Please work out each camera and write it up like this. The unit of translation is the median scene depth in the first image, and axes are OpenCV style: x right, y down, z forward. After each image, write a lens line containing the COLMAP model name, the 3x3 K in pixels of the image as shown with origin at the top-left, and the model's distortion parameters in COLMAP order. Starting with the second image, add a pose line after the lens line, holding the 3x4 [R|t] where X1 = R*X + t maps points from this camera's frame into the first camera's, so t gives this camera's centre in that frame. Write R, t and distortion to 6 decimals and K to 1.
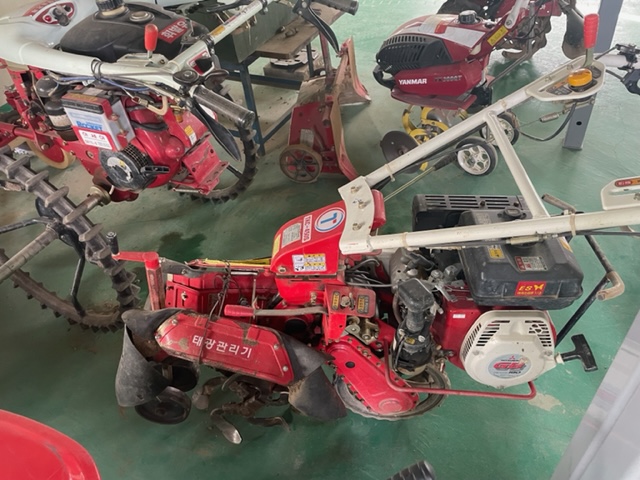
lens RADIAL K [[495.0, 0, 317.5], [0, 495.0, 241.8], [0, 0, 1]] dist [0.071284, -0.099916]
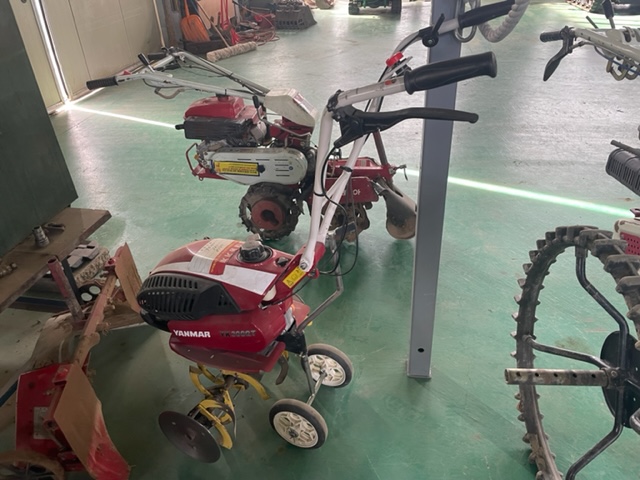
lens RADIAL K [[495.0, 0, 322.6], [0, 495.0, 238.5], [0, 0, 1]] dist [0.071284, -0.099916]
pose [[0.957999, -0.090444, 0.272134, 0.193378], [0.149731, 0.967096, -0.205686, -0.286889], [-0.244576, 0.237794, 0.940019, 0.288282]]
